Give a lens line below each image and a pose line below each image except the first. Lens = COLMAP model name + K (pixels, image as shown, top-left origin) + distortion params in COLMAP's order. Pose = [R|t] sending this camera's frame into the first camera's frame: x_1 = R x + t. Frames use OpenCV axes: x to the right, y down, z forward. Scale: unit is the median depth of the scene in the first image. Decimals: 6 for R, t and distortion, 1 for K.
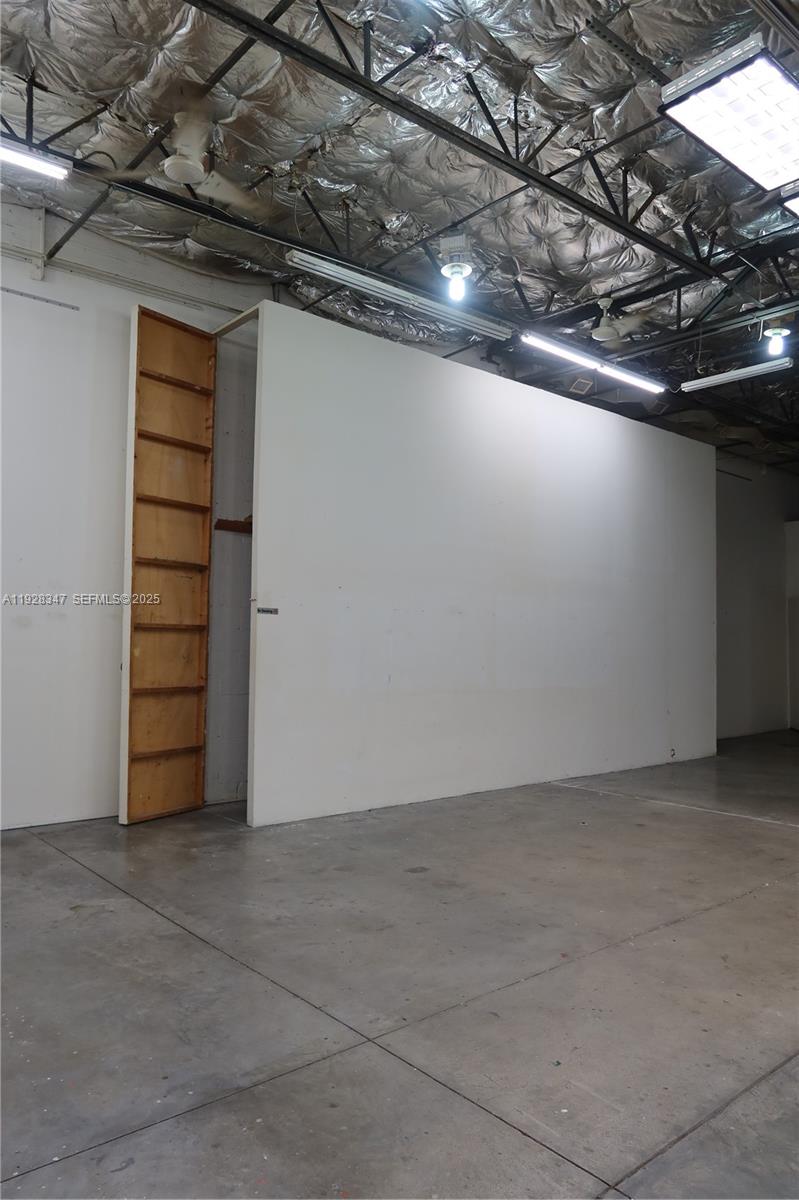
lens RADIAL K [[823.8, 0, 399.9], [0, 823.8, 600.7], [0, 0, 1]] dist [-0.028608, 0.010004]
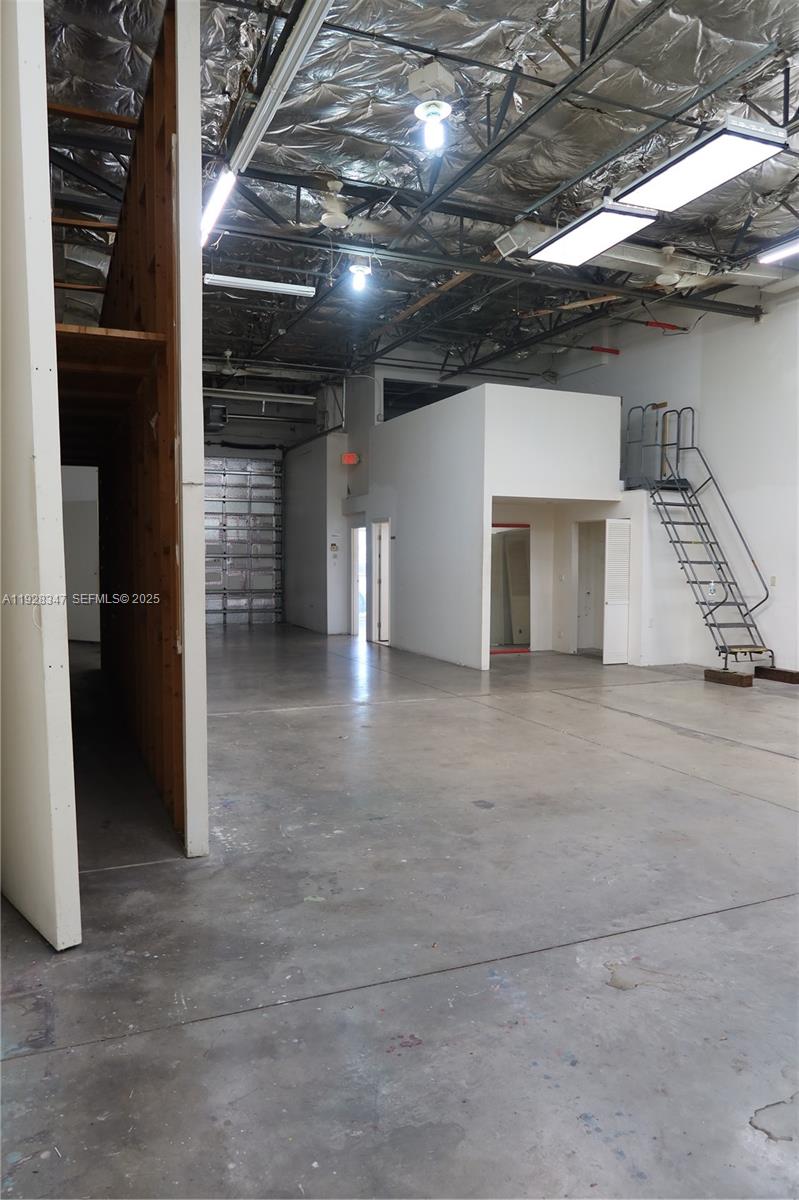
lens RADIAL K [[823.8, 0, 401.5], [0, 823.8, 600.3], [0, 0, 1]] dist [-0.028608, 0.010004]
pose [[0.302799, -0.064987, 0.950836, -0.758177], [-0.044820, 0.995598, 0.082319, 0.028821], [-0.952000, -0.067543, 0.298554, 0.737146]]
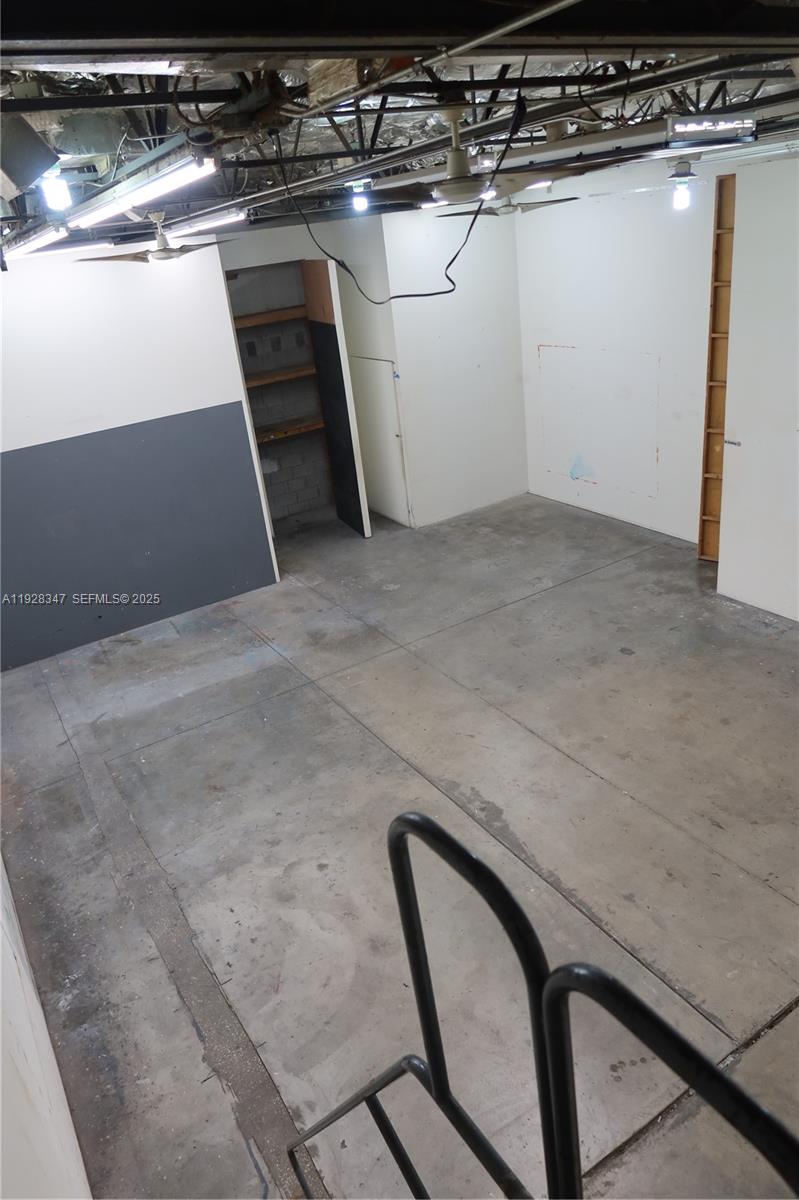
lens RADIAL K [[823.8, 0, 403.0], [0, 823.8, 598.8], [0, 0, 1]] dist [-0.028608, 0.010004]
pose [[-0.149900, 0.409676, -0.899831, 1.255733], [0.154841, 0.908611, 0.387879, -0.369143], [0.976501, -0.081187, -0.199635, 0.805078]]
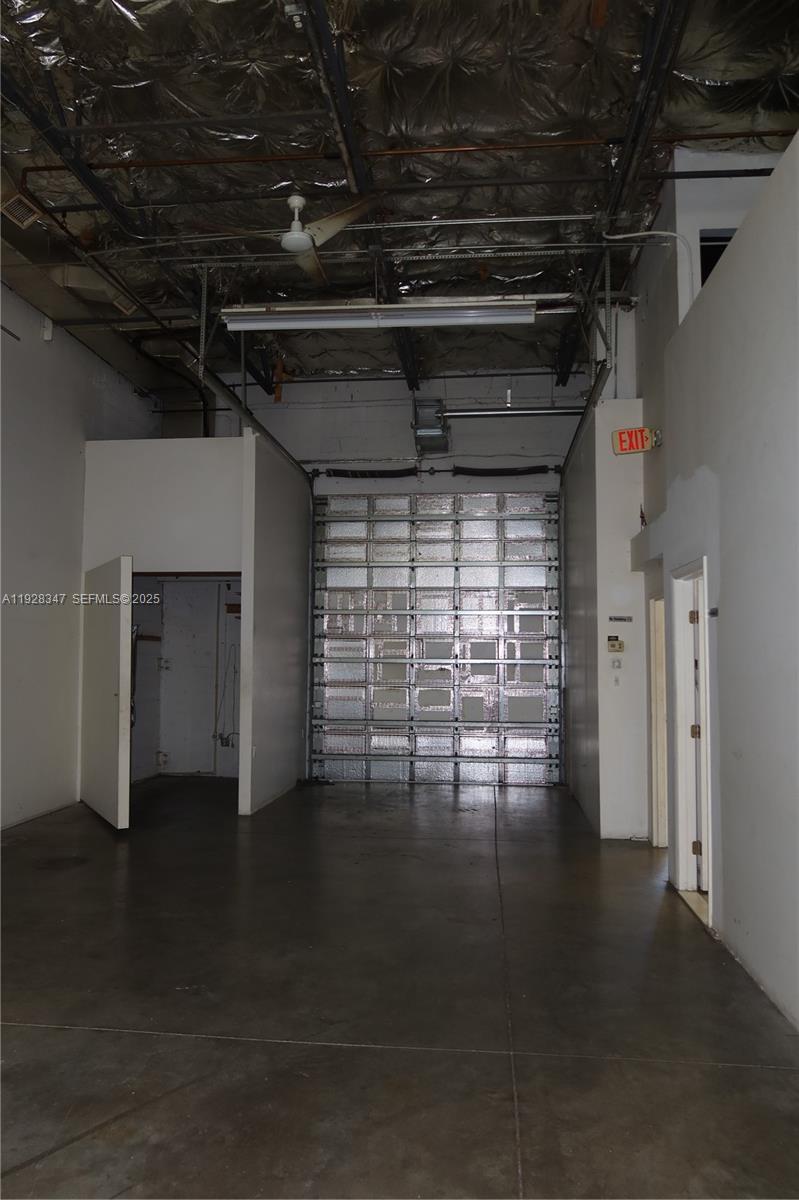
lens RADIAL K [[823.8, 0, 401.1], [0, 823.8, 597.6], [0, 0, 1]] dist [-0.028608, 0.010004]
pose [[0.727942, 0.040182, 0.684461, 0.604732], [-0.029034, 0.999192, -0.027780, 0.060339], [-0.685024, 0.000350, 0.728520, 1.071394]]
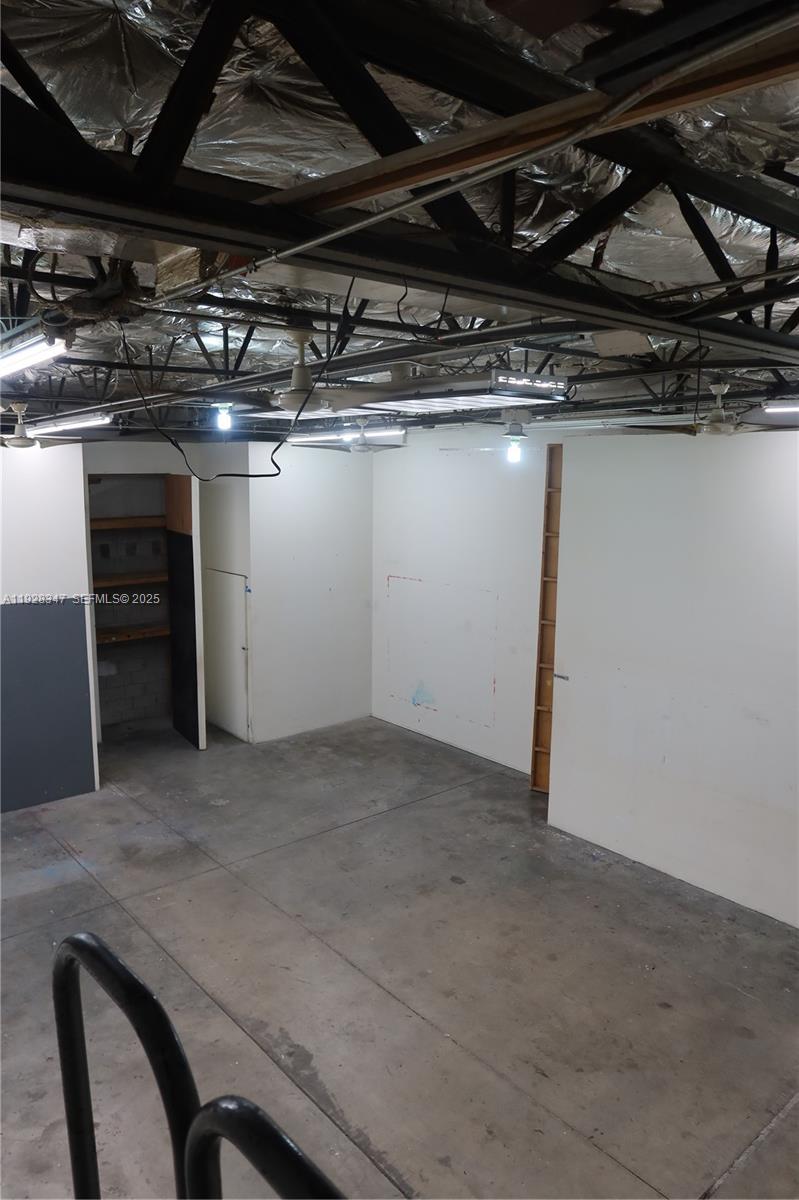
lens RADIAL K [[823.8, 0, 403.2], [0, 823.8, 600.5], [0, 0, 1]] dist [-0.028608, 0.010004]
pose [[0.000071, 0.141998, -0.989867, 1.251494], [0.038435, 0.989135, 0.141896, -0.339002], [0.999261, -0.038056, -0.005387, 0.825539]]
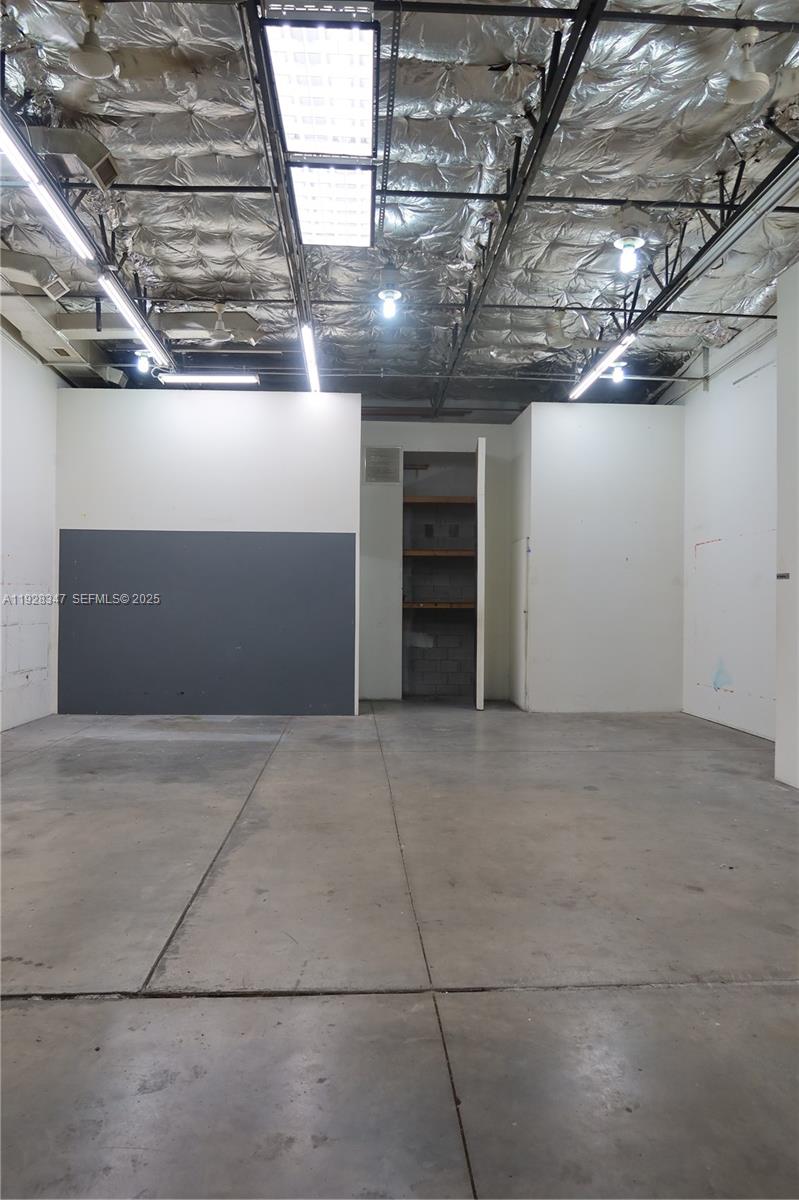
lens RADIAL K [[823.8, 0, 399.5], [0, 823.8, 604.8], [0, 0, 1]] dist [-0.028608, 0.010004]
pose [[-0.608060, -0.024546, -0.793512, 1.038392], [0.019679, 0.998749, -0.045975, 0.094088], [0.793647, -0.043571, -0.606816, 1.354799]]
